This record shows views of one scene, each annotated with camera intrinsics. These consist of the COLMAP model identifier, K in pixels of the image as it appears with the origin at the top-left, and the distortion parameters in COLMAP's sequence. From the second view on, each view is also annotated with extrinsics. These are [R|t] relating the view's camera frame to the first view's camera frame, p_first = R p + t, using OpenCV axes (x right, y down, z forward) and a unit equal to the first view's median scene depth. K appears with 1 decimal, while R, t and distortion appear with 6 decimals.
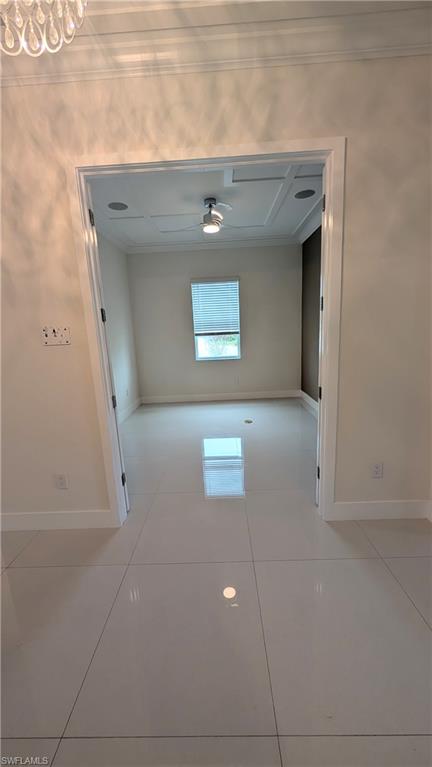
lens RADIAL K [[289.4, 0, 216.0], [0, 289.4, 383.5], [0, 0, 1]] dist [-0.000216, -0.000161]
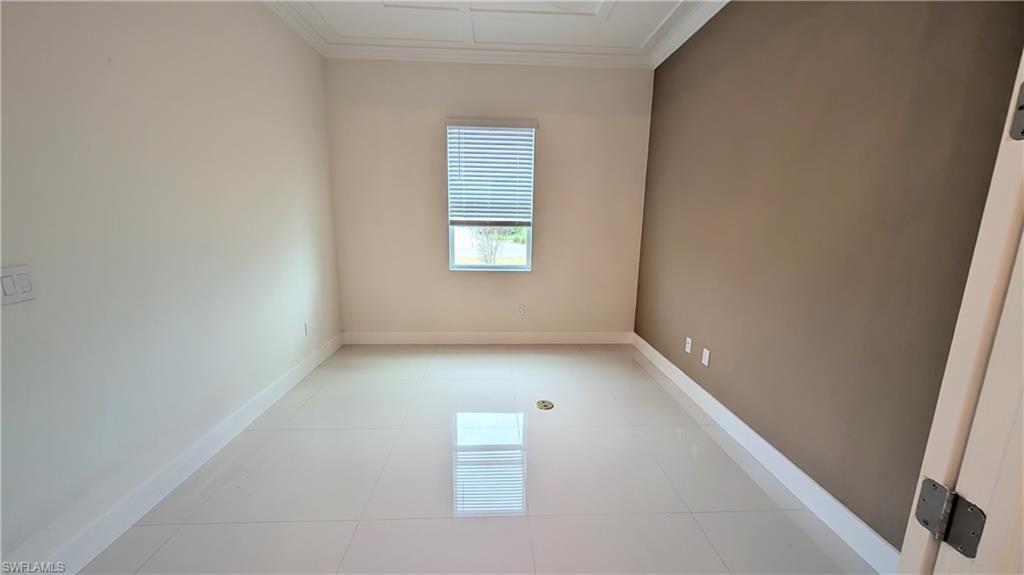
lens RADIAL K [[386.4, 0, 512.2], [0, 386.4, 291.4], [0, 0, 1]] dist [-0.000216, -0.000161]
pose [[0.996150, 0.051527, 0.070925, -0.001011], [-0.051589, 0.998668, -0.000956, -0.044654], [-0.070880, -0.002706, 0.997481, 0.264478]]
